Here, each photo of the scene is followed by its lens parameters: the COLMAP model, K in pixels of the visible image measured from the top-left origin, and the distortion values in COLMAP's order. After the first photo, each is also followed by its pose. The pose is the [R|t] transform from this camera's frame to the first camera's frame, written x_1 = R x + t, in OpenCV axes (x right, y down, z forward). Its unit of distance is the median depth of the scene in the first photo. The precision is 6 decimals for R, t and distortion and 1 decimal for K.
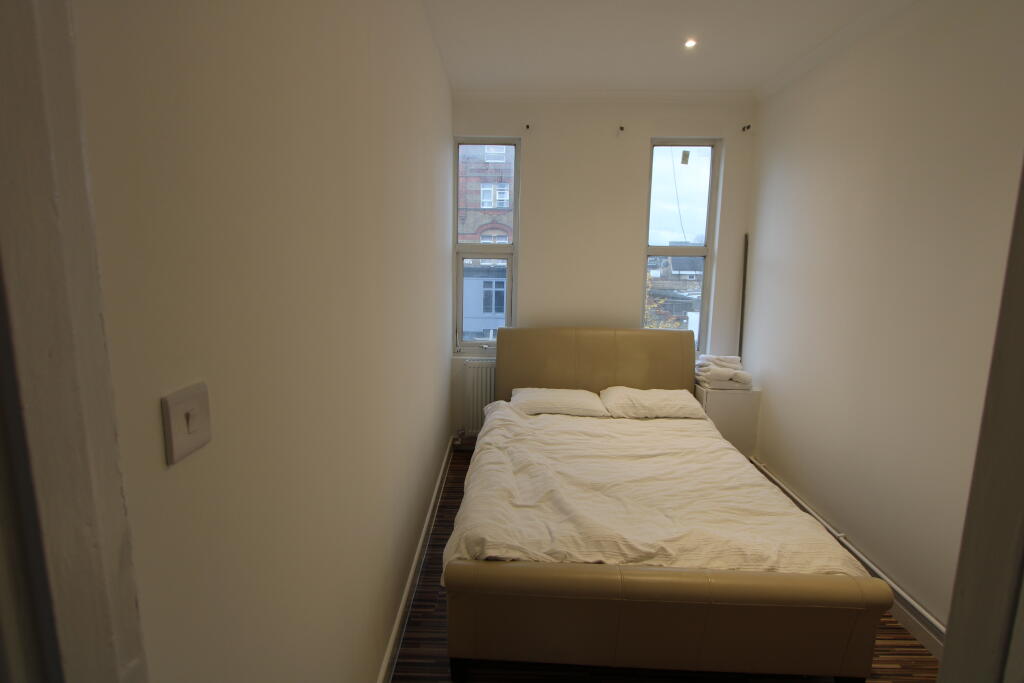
lens RADIAL K [[508.7, 0, 505.4], [0, 508.7, 336.1], [0, 0, 1]] dist [-0.014689, 0.001655]
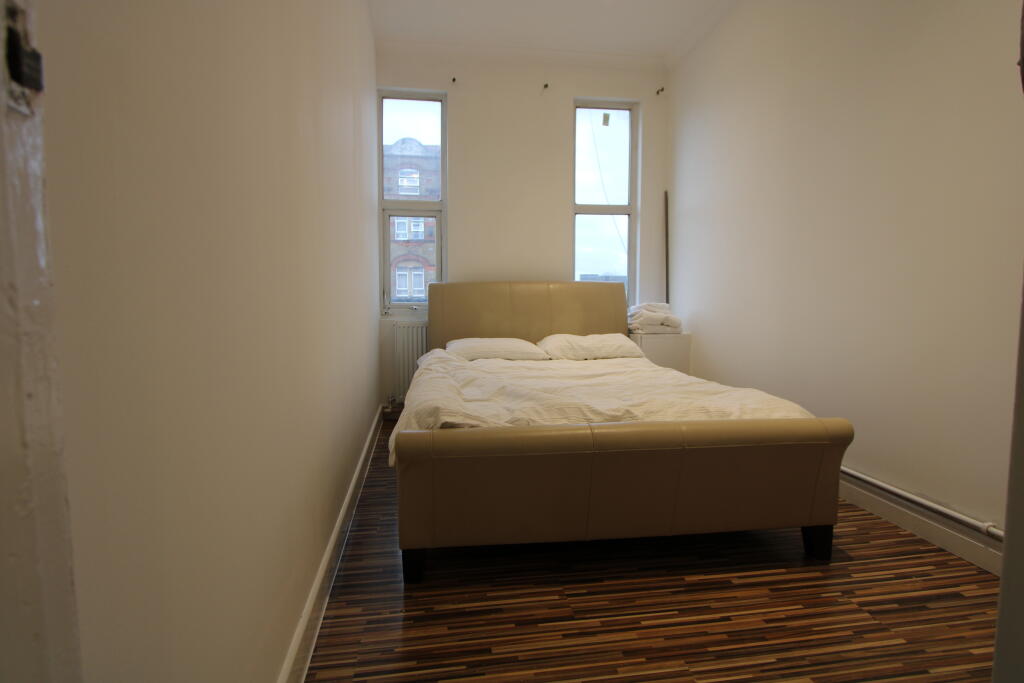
lens RADIAL K [[508.7, 0, 505.4], [0, 508.7, 336.1], [0, 0, 1]] dist [-0.014689, 0.001655]
pose [[0.986265, -0.027613, 0.162846, -0.032382], [0.040384, 0.996317, -0.075643, 0.168118], [-0.160157, 0.081180, 0.983748, 0.045679]]
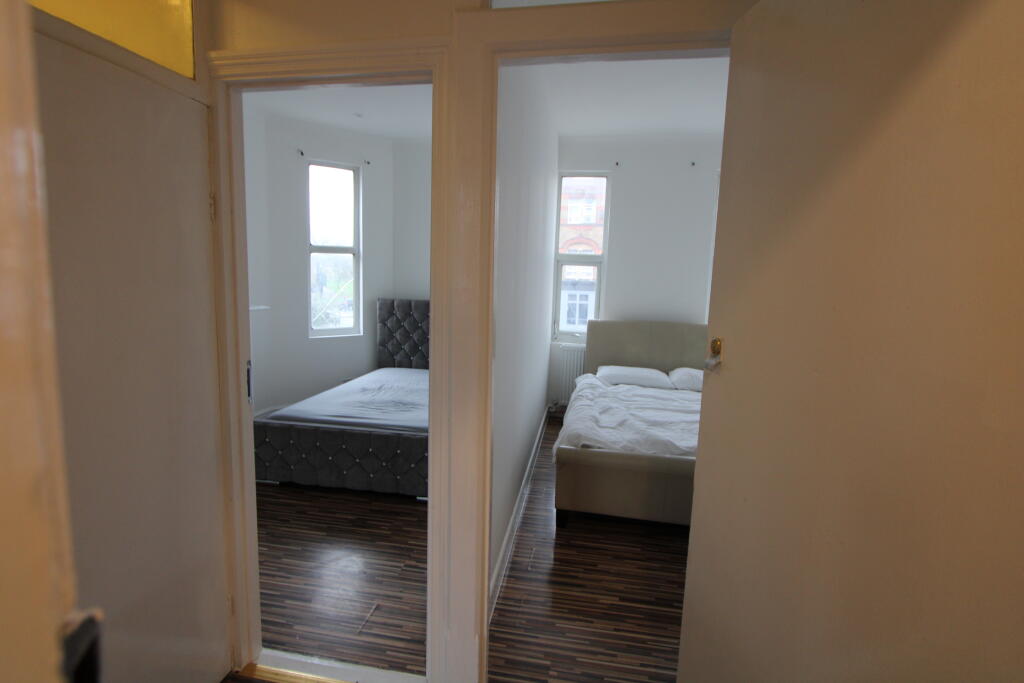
lens RADIAL K [[508.7, 0, 505.4], [0, 508.7, 336.1], [0, 0, 1]] dist [-0.014689, 0.001655]
pose [[0.986649, 0.034972, -0.159064, -0.015437], [-0.039326, 0.998931, -0.024307, 0.066432], [0.158044, 0.030238, 0.986969, -0.302630]]
